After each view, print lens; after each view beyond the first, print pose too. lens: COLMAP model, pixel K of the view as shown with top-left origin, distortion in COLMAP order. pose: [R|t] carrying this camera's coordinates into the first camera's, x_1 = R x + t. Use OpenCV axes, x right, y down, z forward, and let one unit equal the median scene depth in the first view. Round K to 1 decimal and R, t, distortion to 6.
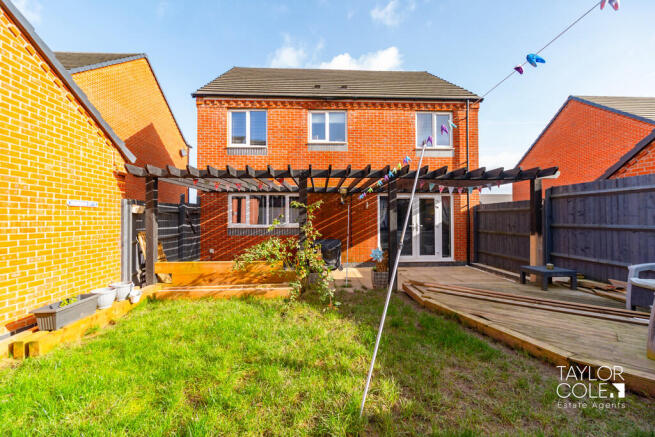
lens RADIAL K [[288.1, 0, 329.1], [0, 288.1, 217.7], [0, 0, 1]] dist [-0.001953, 0.000419]
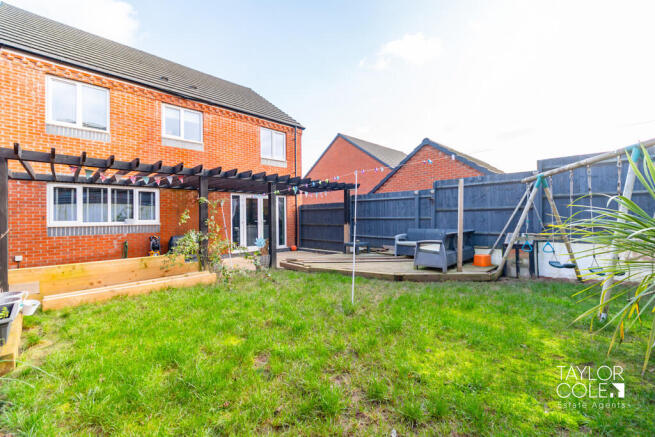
lens RADIAL K [[288.1, 0, 324.6], [0, 288.1, 218.4], [0, 0, 1]] dist [-0.001953, 0.000419]
pose [[0.741280, -0.007647, 0.671153, -0.319237], [0.005743, 0.999971, 0.005051, 0.012591], [-0.671172, 0.000111, 0.741302, -0.082894]]
